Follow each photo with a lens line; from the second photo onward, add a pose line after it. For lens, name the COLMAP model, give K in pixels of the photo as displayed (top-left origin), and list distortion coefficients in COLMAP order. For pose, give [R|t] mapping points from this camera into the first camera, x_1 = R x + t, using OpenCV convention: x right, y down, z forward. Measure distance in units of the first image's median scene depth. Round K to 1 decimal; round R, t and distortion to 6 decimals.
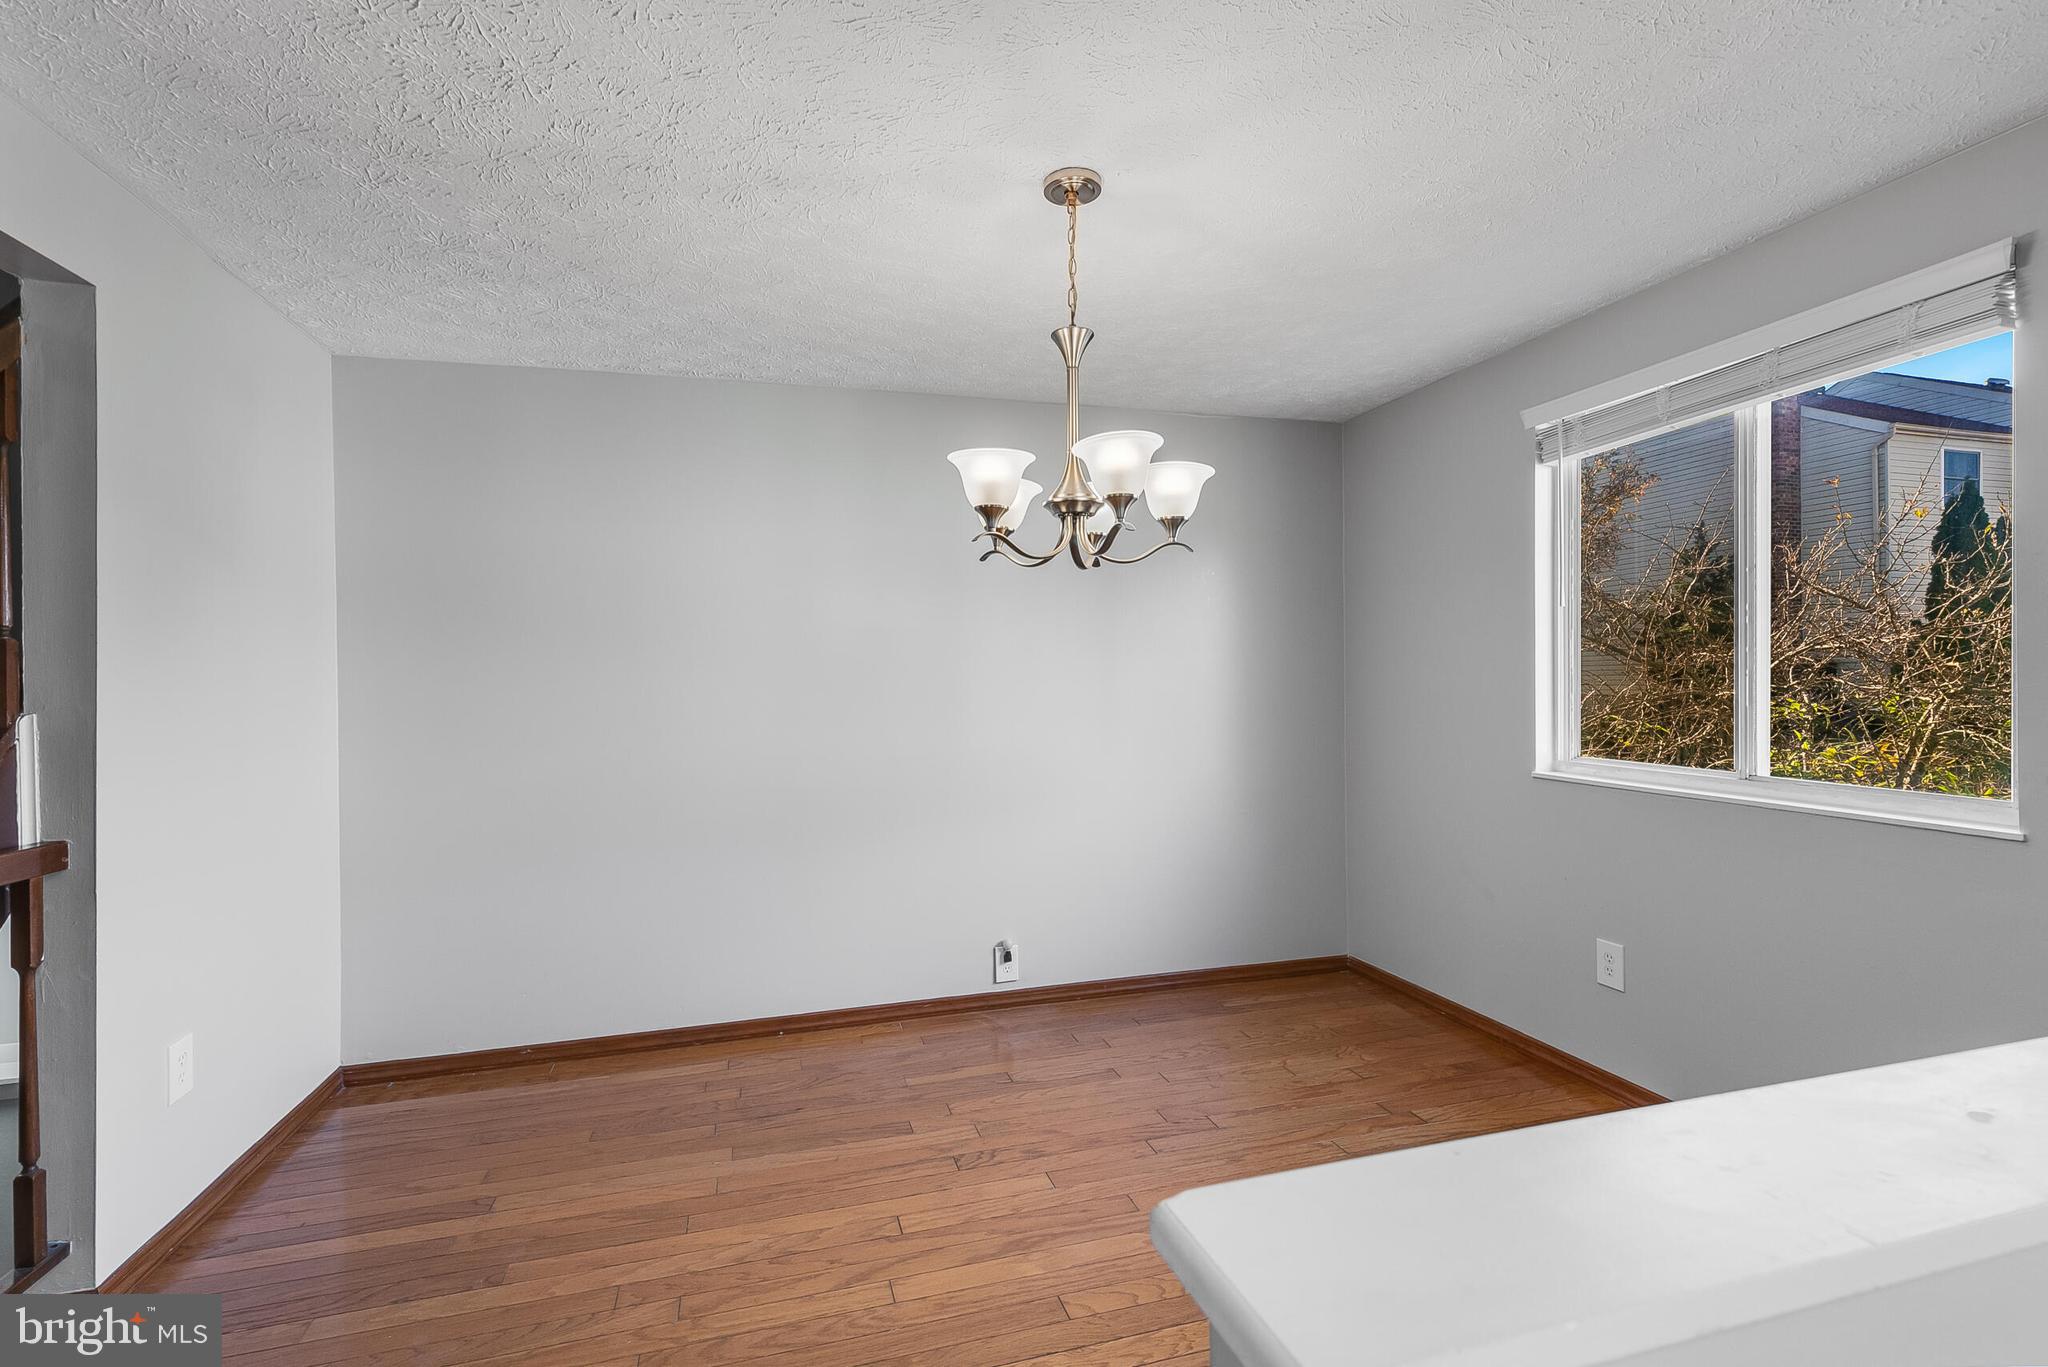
lens RADIAL K [[920.3, 0, 1035.0], [0, 920.3, 680.7], [0, 0, 1]] dist [-0.000194, 0.000021]
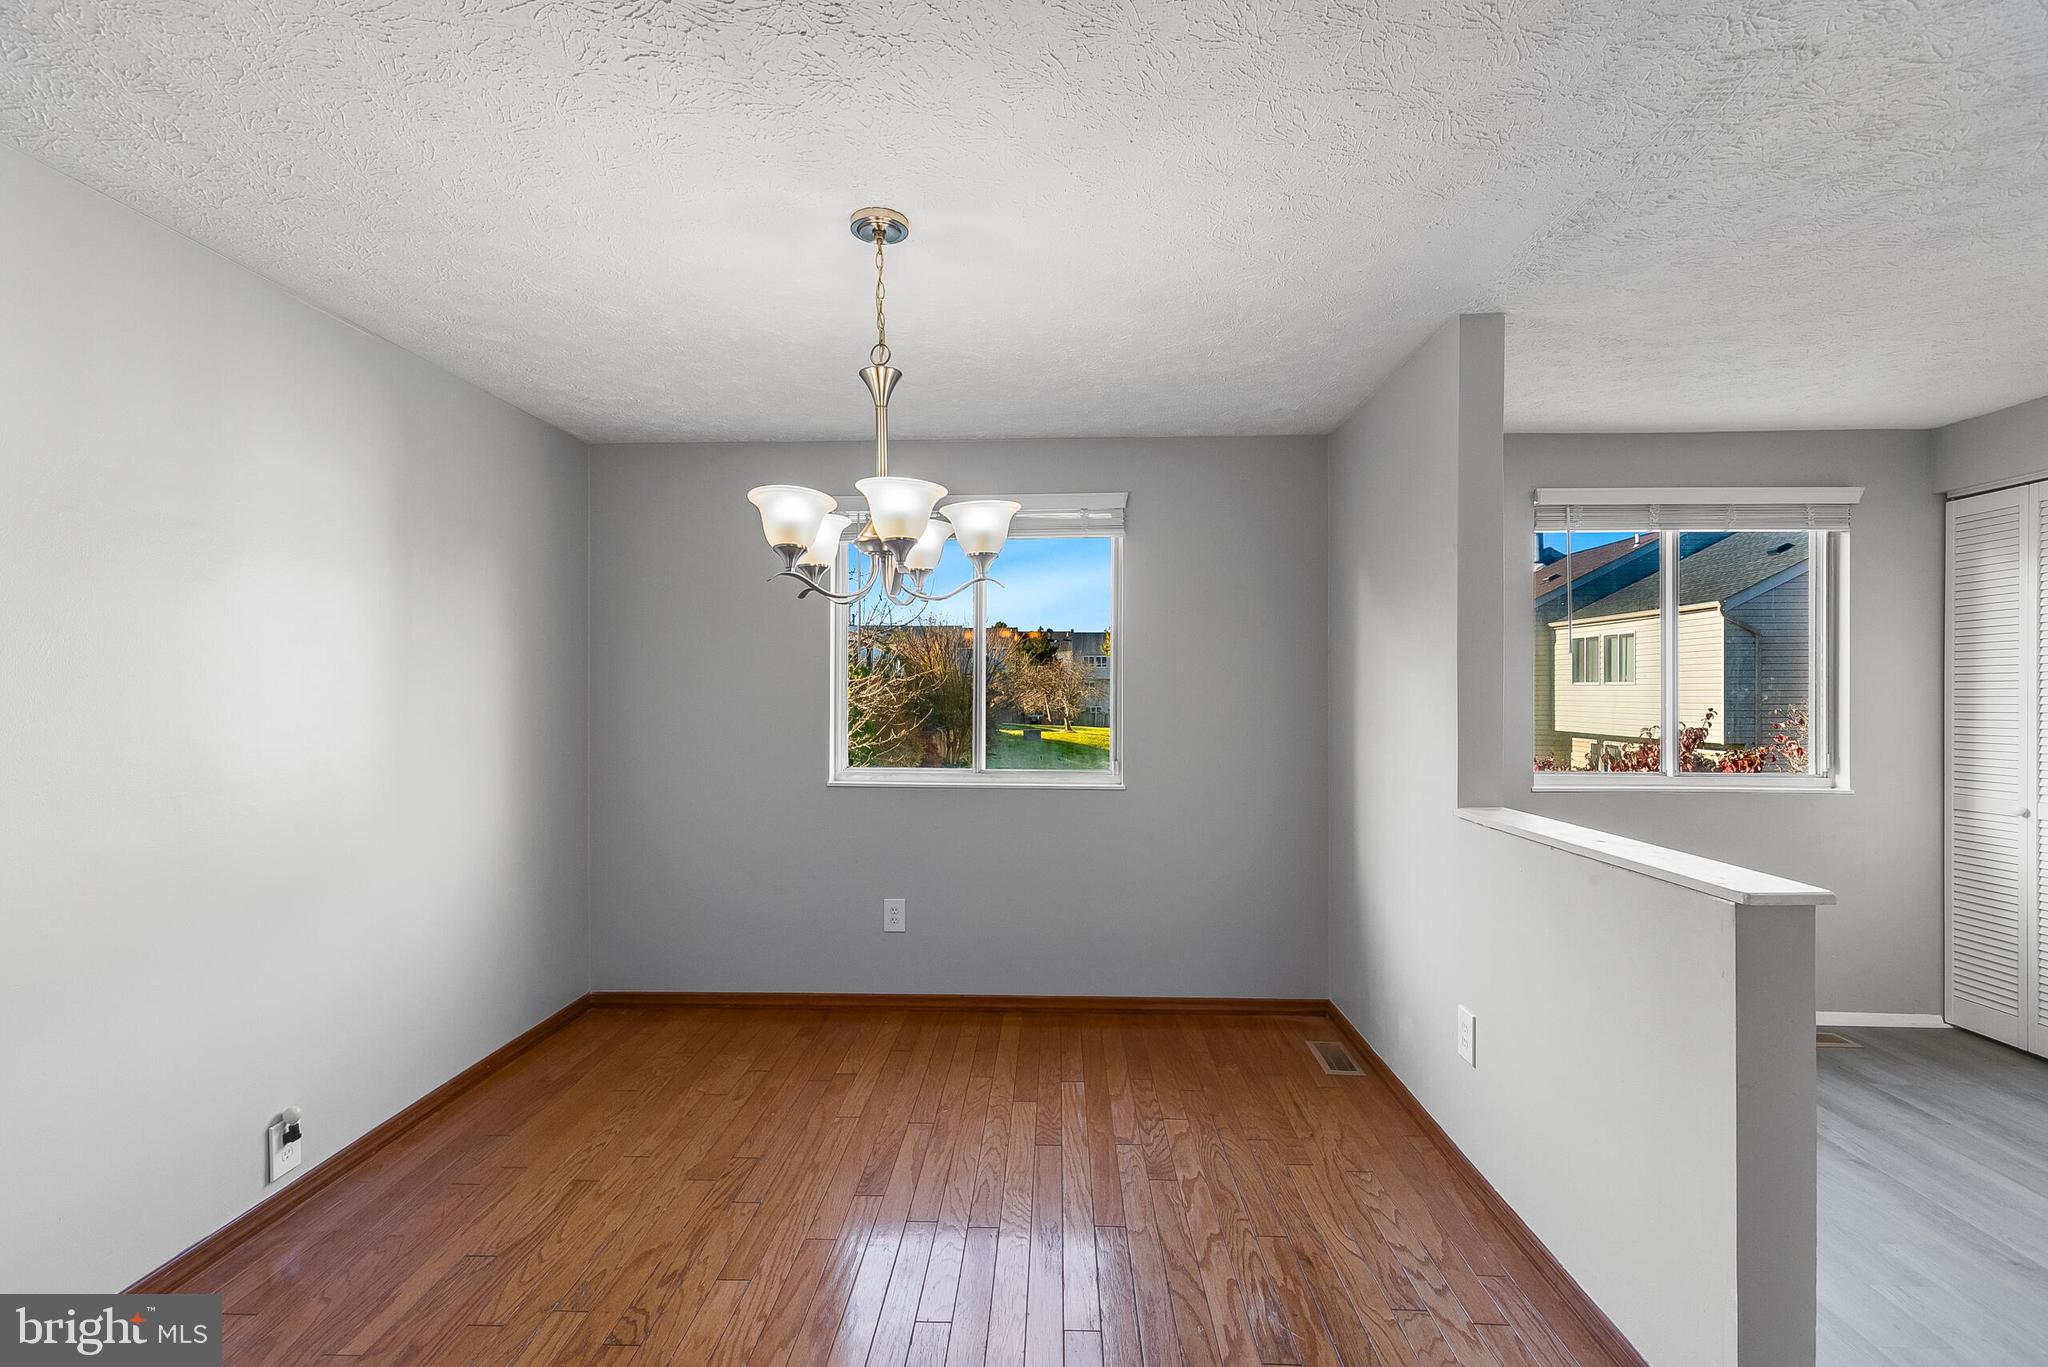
lens RADIAL K [[911.7, 0, 1017.7], [0, 911.7, 702.1], [0, 0, 1]] dist [-0.007563, -0.000106]
pose [[0.325208, -0.001392, 0.945641, -0.582102], [-0.002146, 0.999995, 0.002210, -0.014121], [-0.945640, -0.002748, 0.325204, 0.367811]]
